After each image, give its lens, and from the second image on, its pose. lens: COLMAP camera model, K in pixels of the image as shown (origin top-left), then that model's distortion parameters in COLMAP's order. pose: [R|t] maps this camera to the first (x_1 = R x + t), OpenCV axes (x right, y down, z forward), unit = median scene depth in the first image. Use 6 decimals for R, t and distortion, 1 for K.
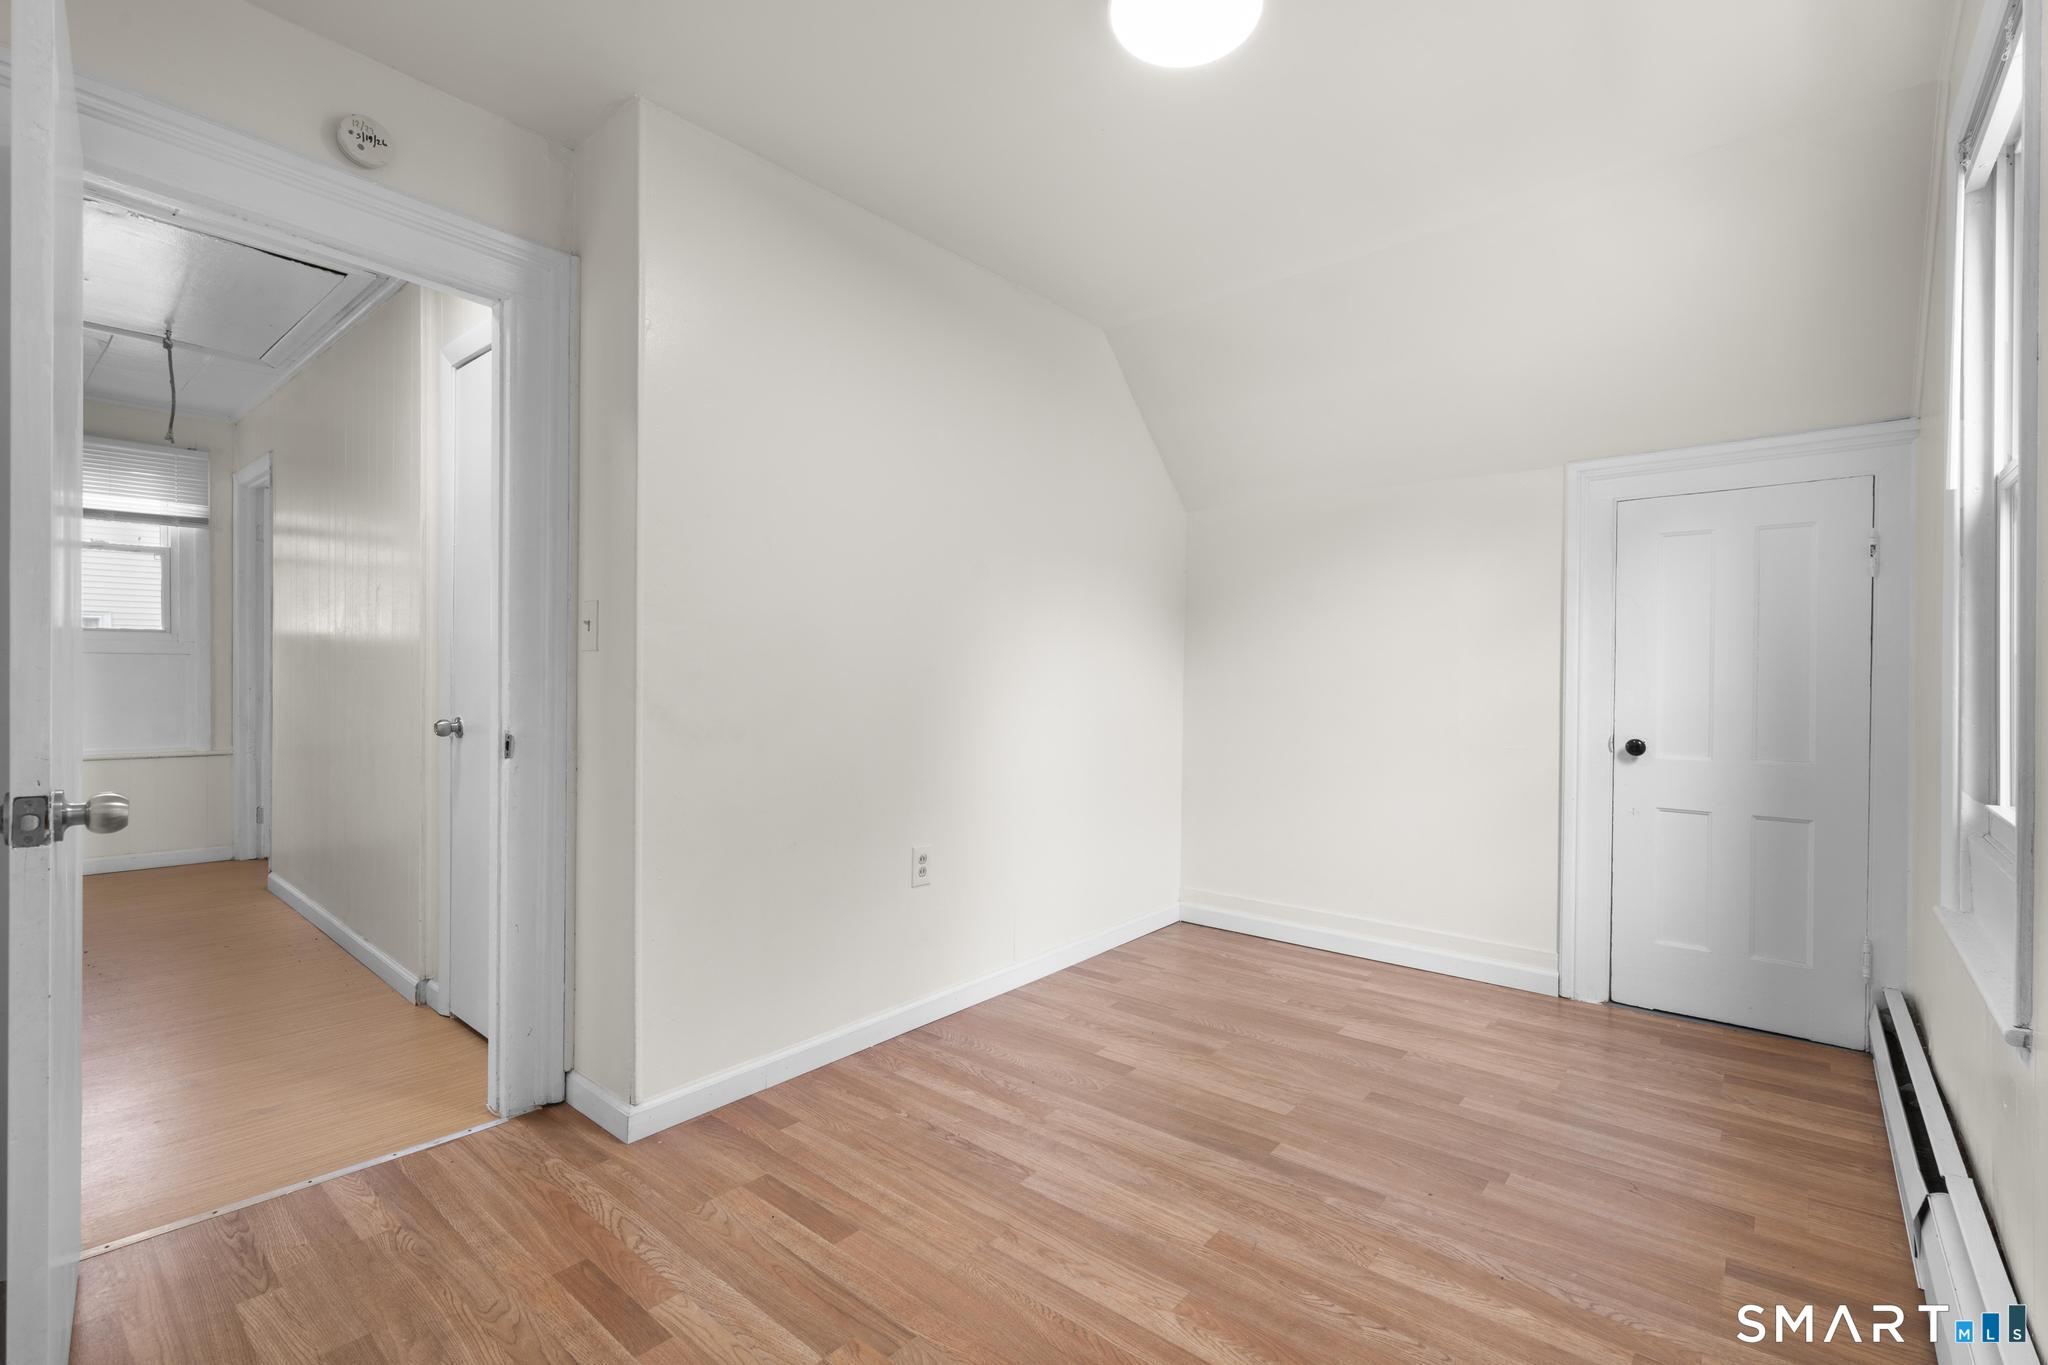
lens RADIAL K [[921.8, 0, 1022.4], [0, 921.8, 677.9], [0, 0, 1]] dist [-0.002924, -0.000015]
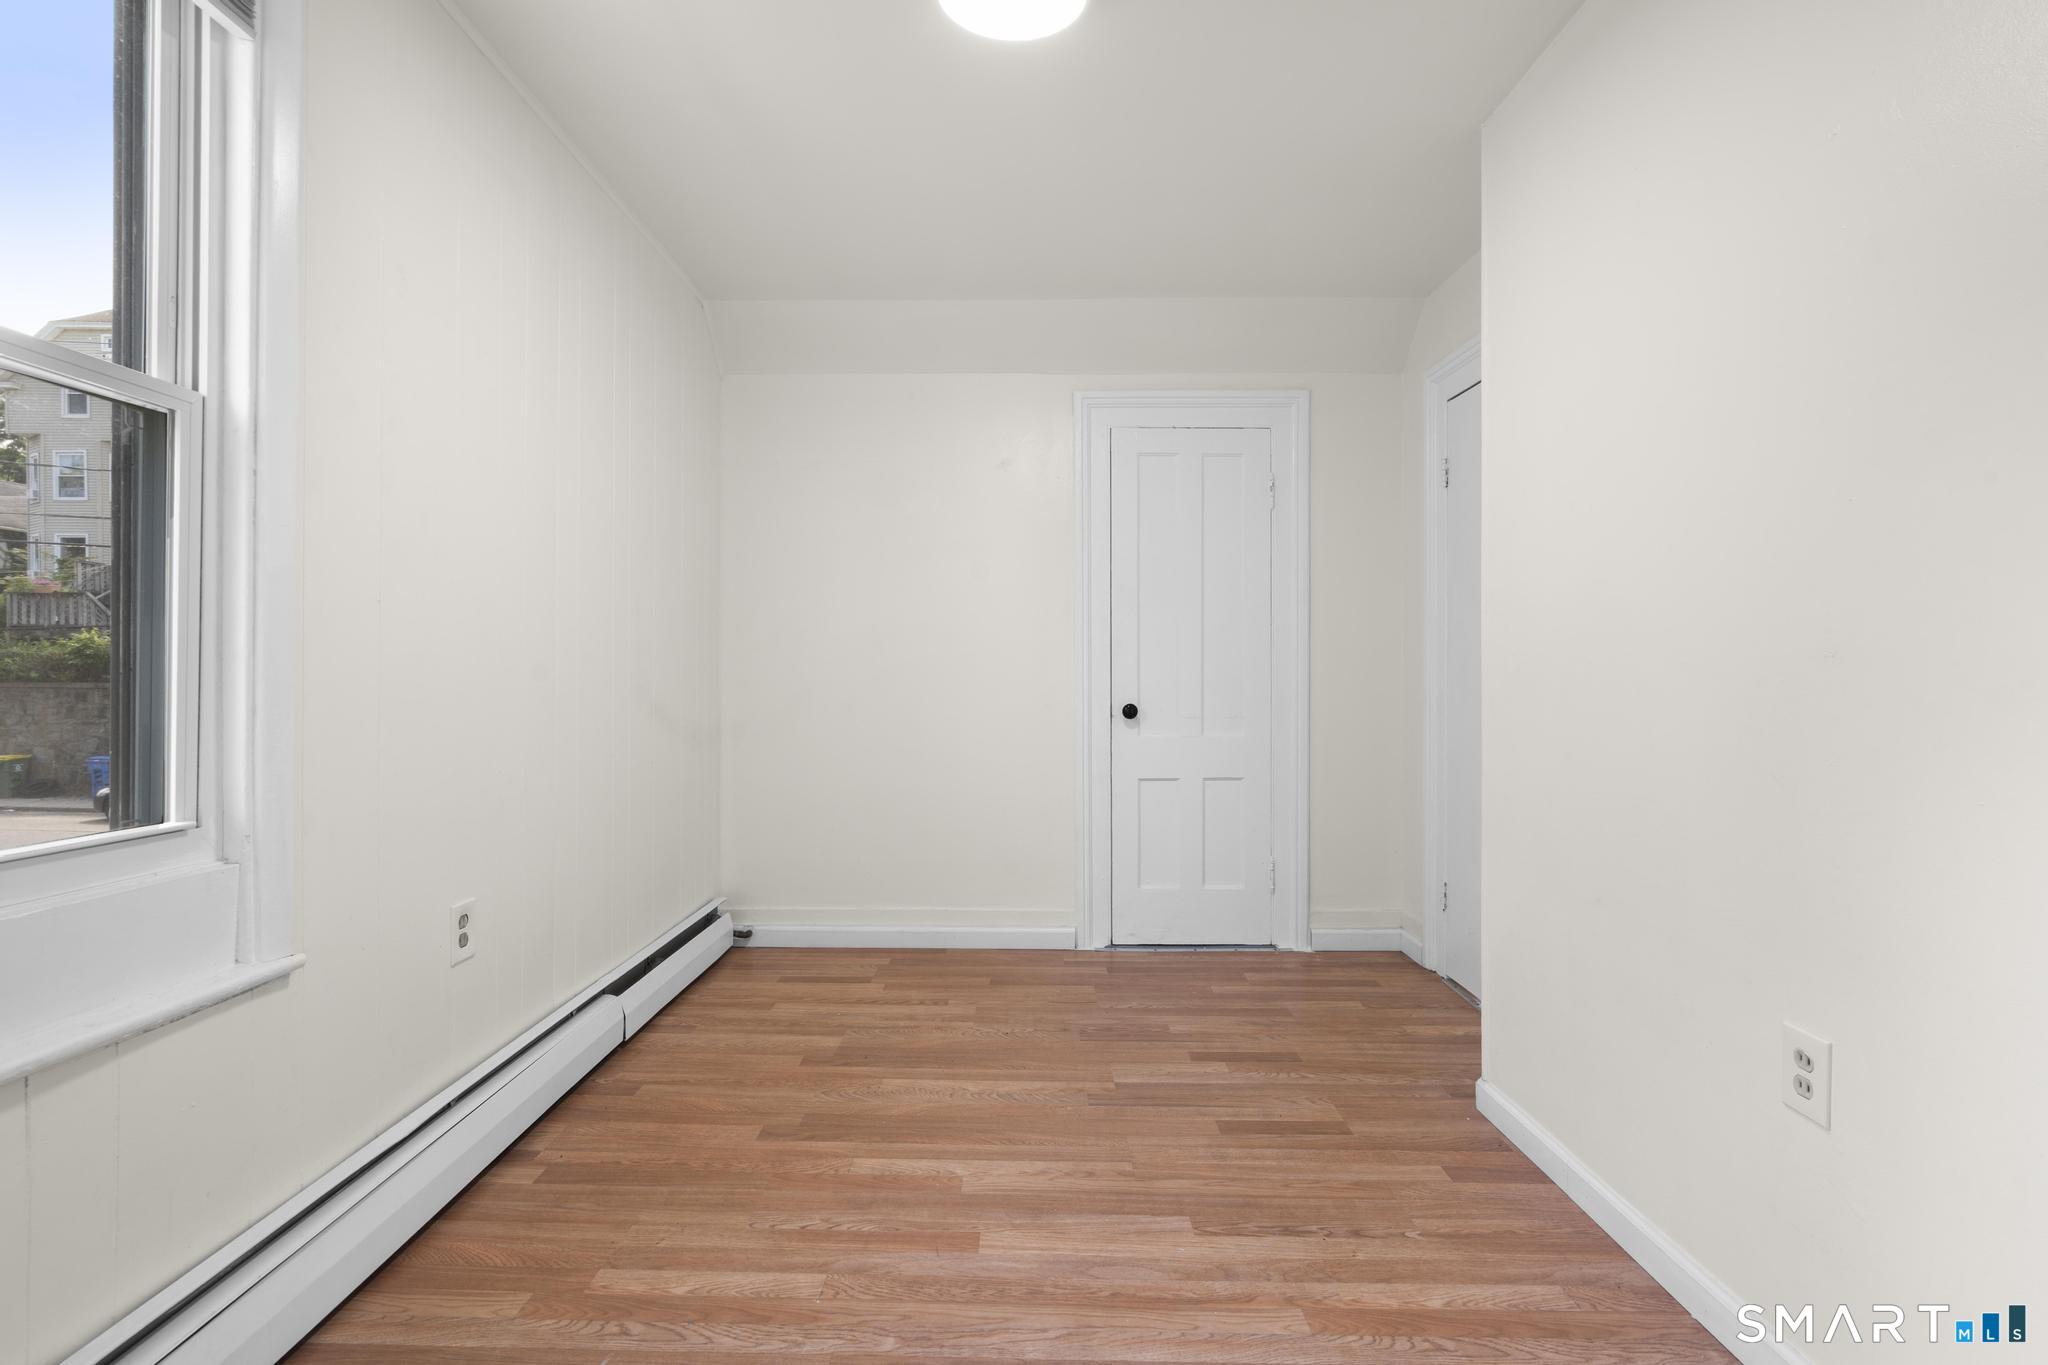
lens RADIAL K [[921.8, 0, 1022.4], [0, 921.8, 677.9], [0, 0, 1]] dist [-0.002924, -0.000015]
pose [[-0.772880, -0.005449, -0.634528, 0.818234], [-0.009823, 0.999946, 0.003378, 0.009517], [0.634476, 0.008844, -0.772892, 1.838693]]
